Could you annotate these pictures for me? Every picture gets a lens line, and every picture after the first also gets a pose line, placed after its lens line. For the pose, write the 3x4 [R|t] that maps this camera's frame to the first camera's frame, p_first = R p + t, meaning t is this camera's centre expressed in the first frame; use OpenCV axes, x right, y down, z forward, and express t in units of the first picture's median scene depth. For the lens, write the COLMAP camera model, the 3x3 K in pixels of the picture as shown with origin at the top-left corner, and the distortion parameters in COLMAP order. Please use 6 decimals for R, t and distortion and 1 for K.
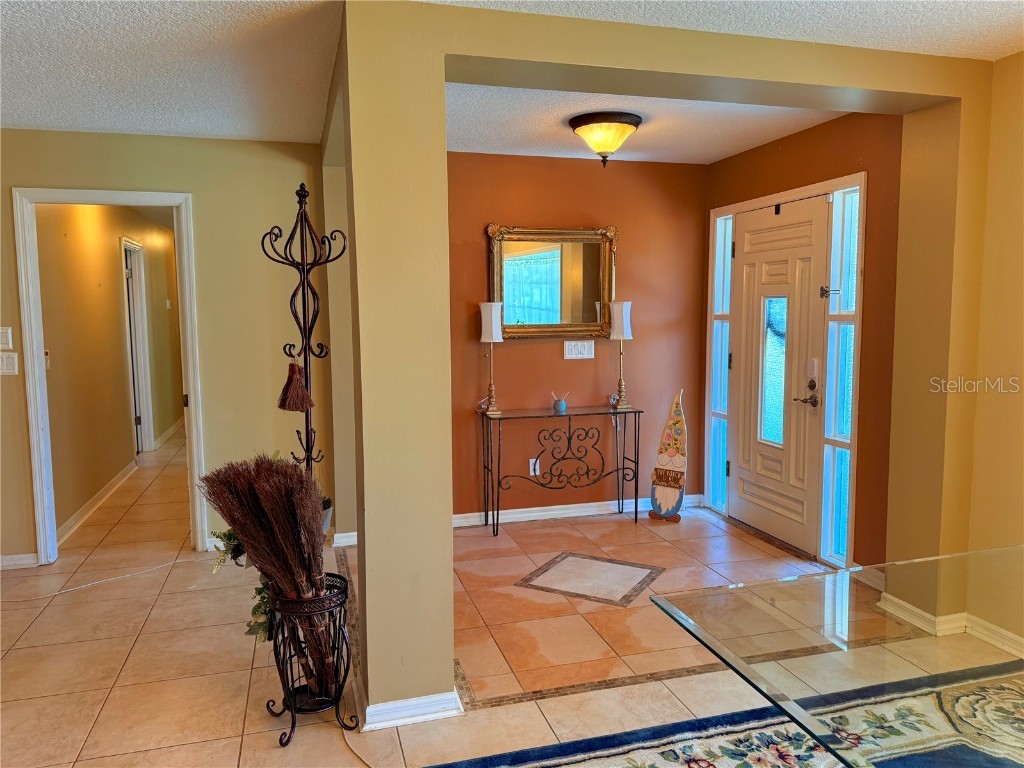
lens RADIAL K [[732.6, 0, 511.6], [0, 732.6, 385.4], [0, 0, 1]] dist [0.073744, -0.076039]
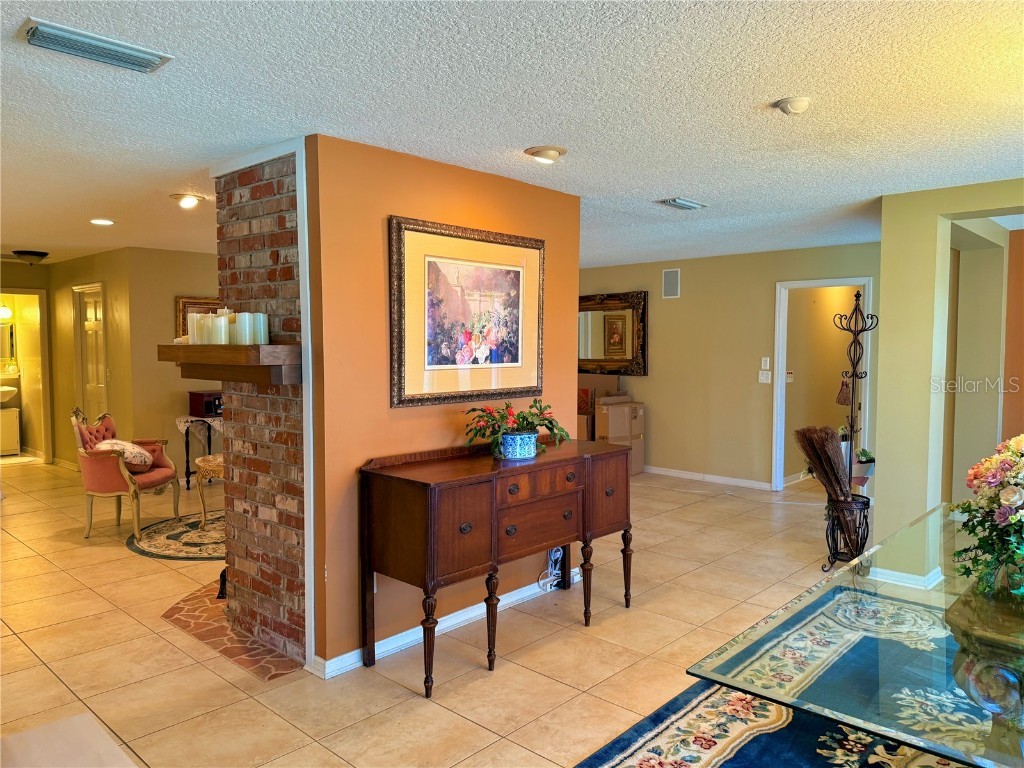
lens RADIAL K [[732.6, 0, 508.3], [0, 732.6, 384.3], [0, 0, 1]] dist [0.073744, -0.076039]
pose [[0.503090, 0.056600, -0.862379, 0.967498], [-0.087234, 0.996083, 0.014485, 0.028579], [0.859820, 0.067942, 0.506057, -0.786532]]
